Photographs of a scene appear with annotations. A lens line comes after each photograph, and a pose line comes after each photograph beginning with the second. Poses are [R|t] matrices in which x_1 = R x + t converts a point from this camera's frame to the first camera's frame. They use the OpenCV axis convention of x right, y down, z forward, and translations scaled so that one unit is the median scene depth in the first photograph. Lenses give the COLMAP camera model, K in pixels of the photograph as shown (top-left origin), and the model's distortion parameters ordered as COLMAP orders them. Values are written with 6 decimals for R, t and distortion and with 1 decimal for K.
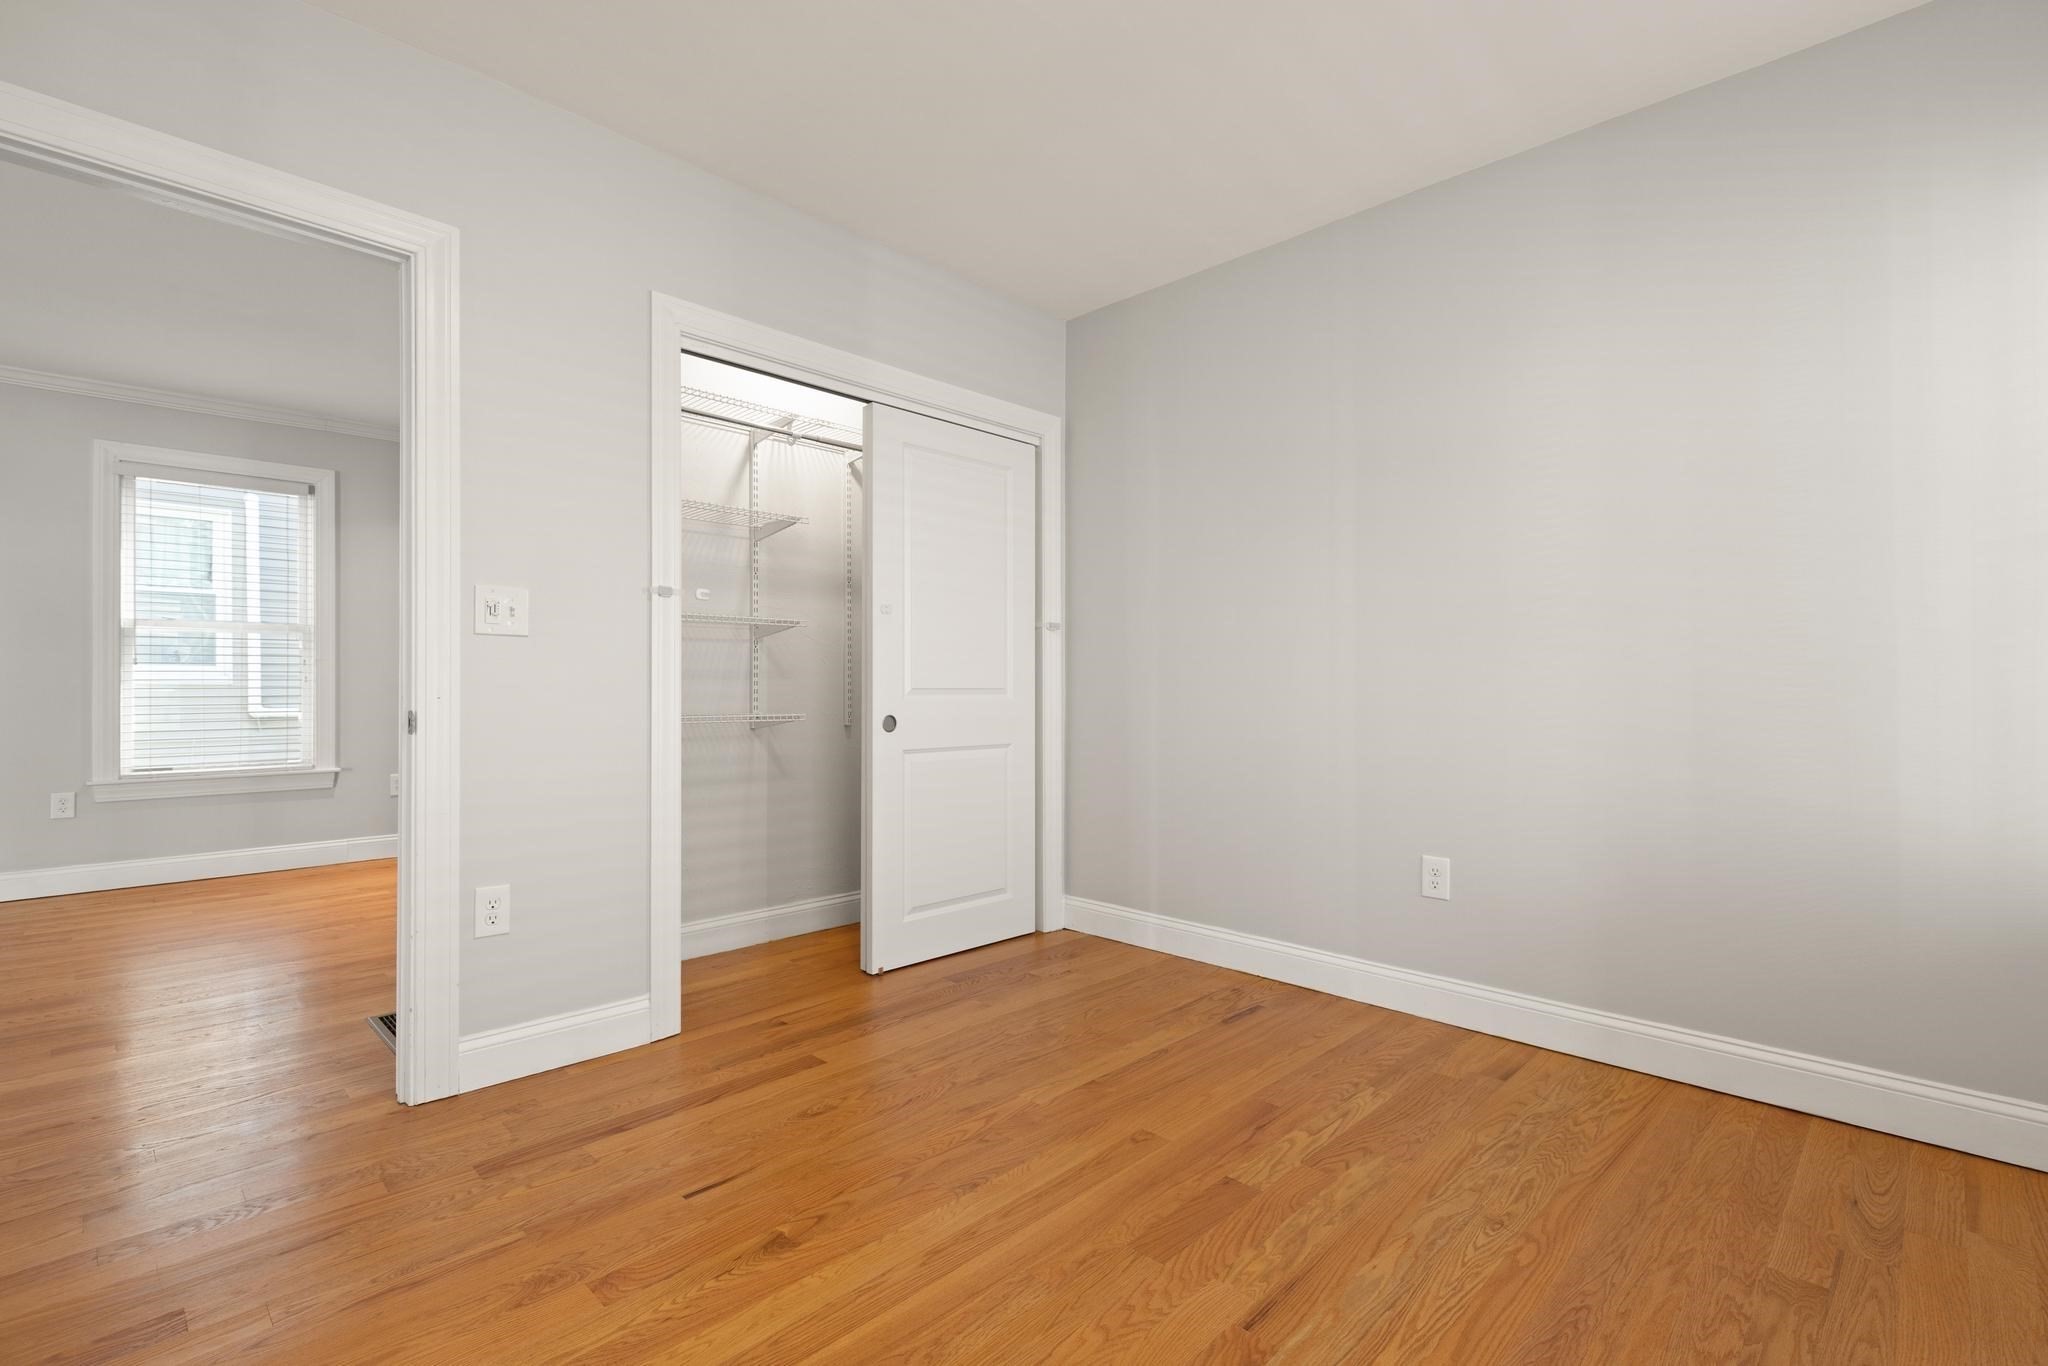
lens RADIAL K [[922.5, 0, 1024.0], [0, 922.5, 683.0], [0, 0, 1]] dist [0.000706, -0.000104]
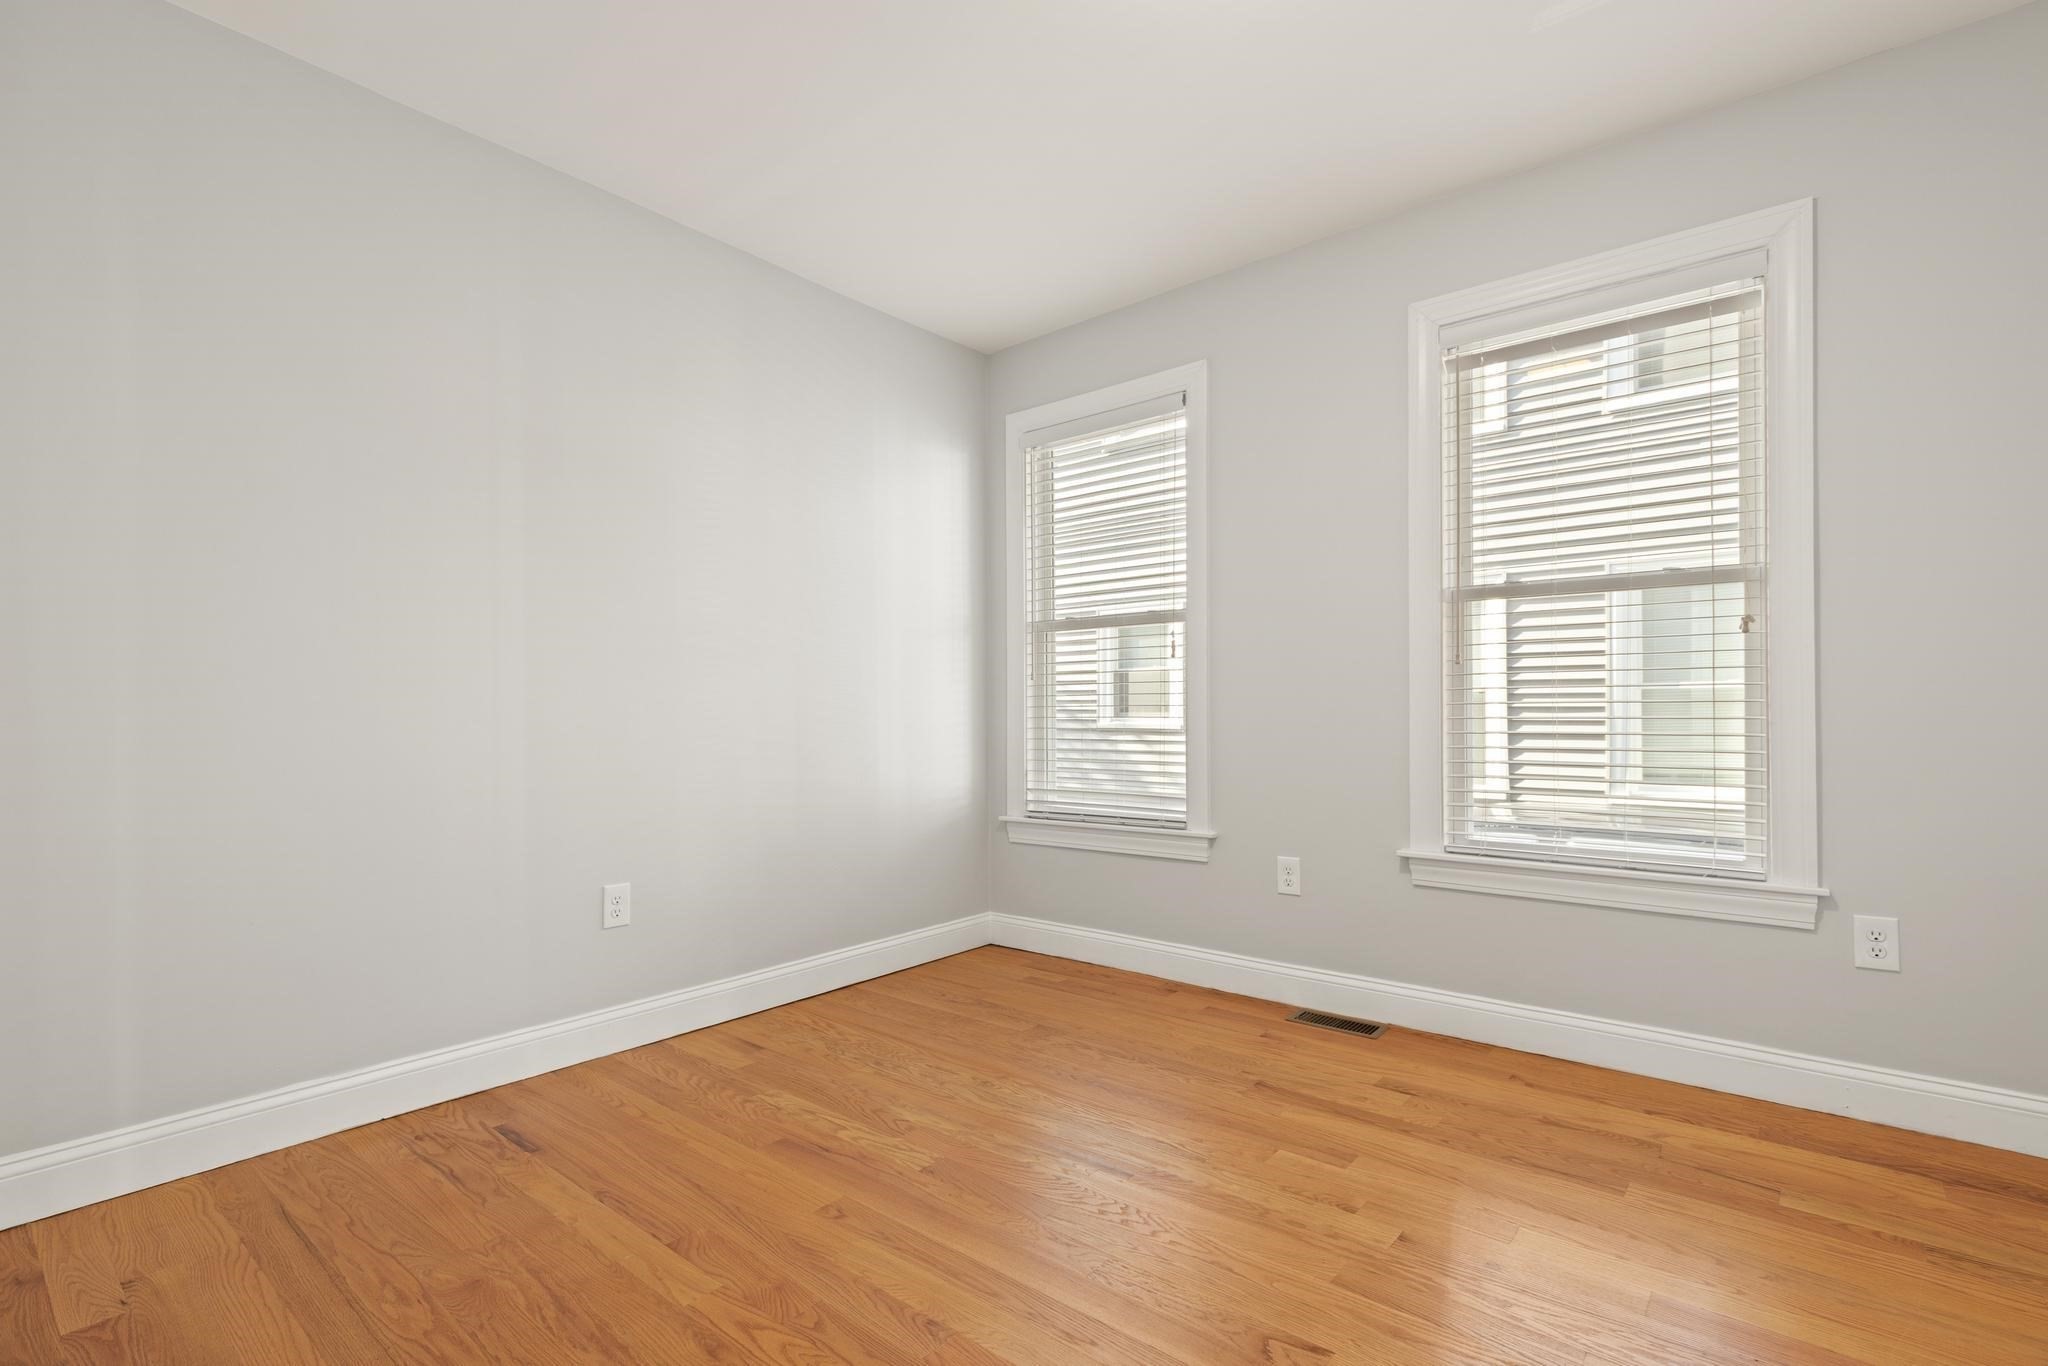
lens RADIAL K [[951.6, 0, 1031.9], [0, 951.6, 695.2], [0, 0, 1]] dist [0.005007, -0.000178]
pose [[-0.083998, 0.011871, 0.996395, -0.713978], [0.001926, 0.999929, -0.011751, 0.002883], [-0.996464, 0.000932, -0.084015, 0.777177]]
